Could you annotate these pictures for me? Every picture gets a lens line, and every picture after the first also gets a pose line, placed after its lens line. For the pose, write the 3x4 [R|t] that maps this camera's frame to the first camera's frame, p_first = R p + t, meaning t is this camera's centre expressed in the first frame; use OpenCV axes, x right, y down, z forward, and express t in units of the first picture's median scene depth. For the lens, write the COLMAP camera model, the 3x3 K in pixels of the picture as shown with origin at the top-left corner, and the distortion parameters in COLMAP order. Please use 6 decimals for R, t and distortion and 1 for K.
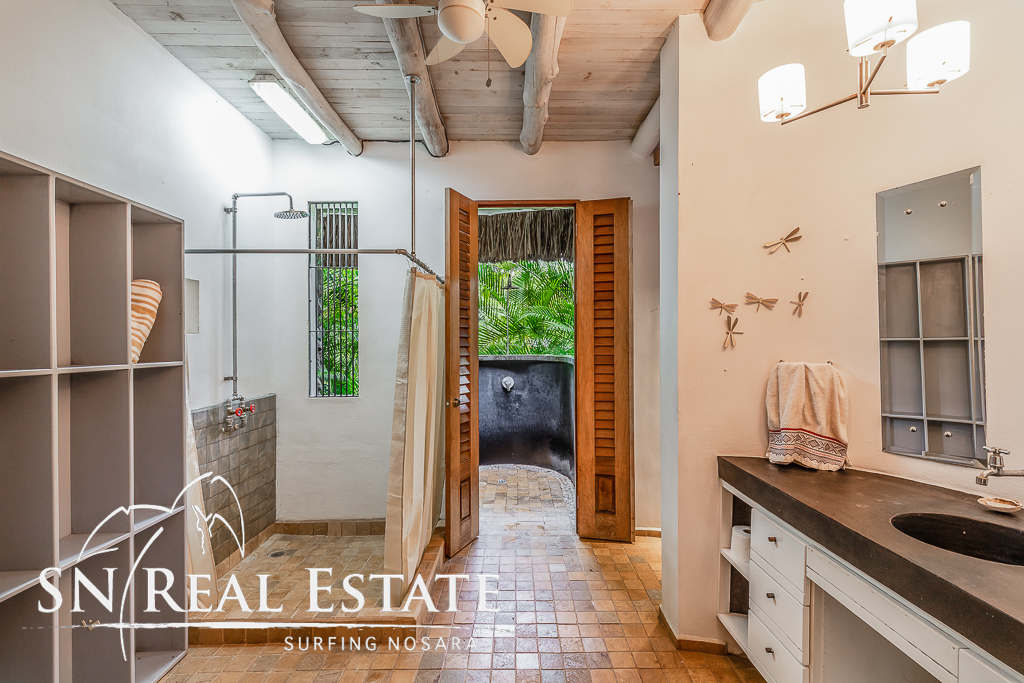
lens RADIAL K [[458.7, 0, 517.5], [0, 458.7, 340.6], [0, 0, 1]] dist [0.003310, 0.000542]
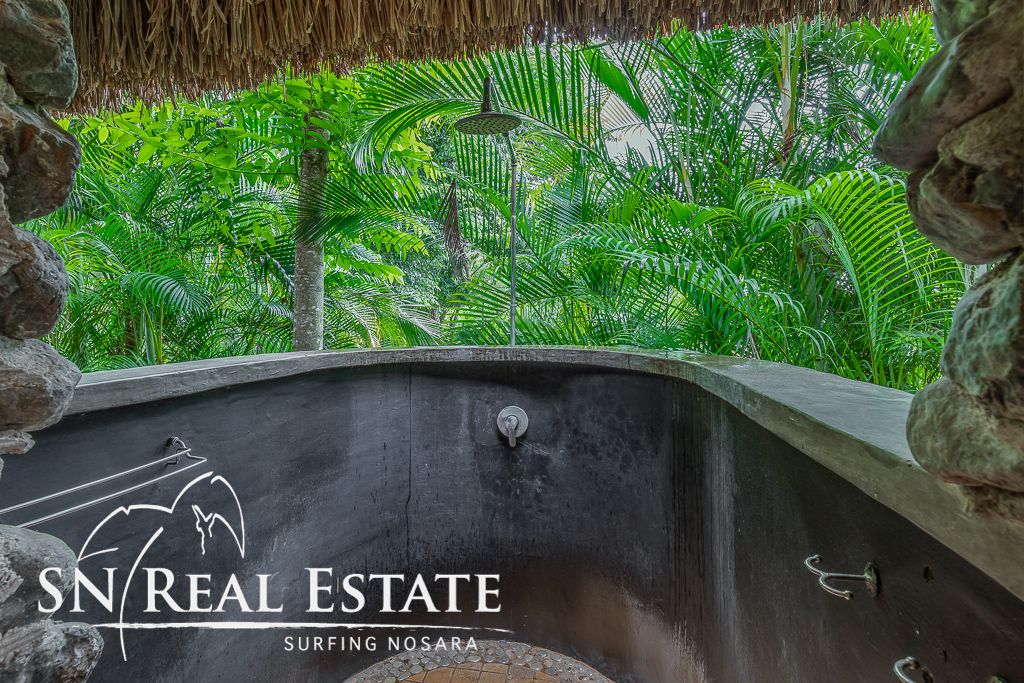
lens RADIAL K [[458.7, 0, 517.5], [0, 458.7, 340.6], [0, 0, 1]] dist [0.003310, 0.000542]
pose [[0.983784, 0.006627, -0.179237, 0.048151], [-0.000495, 0.999414, 0.034233, 0.014788], [0.179359, -0.033589, 0.983210, 0.646322]]
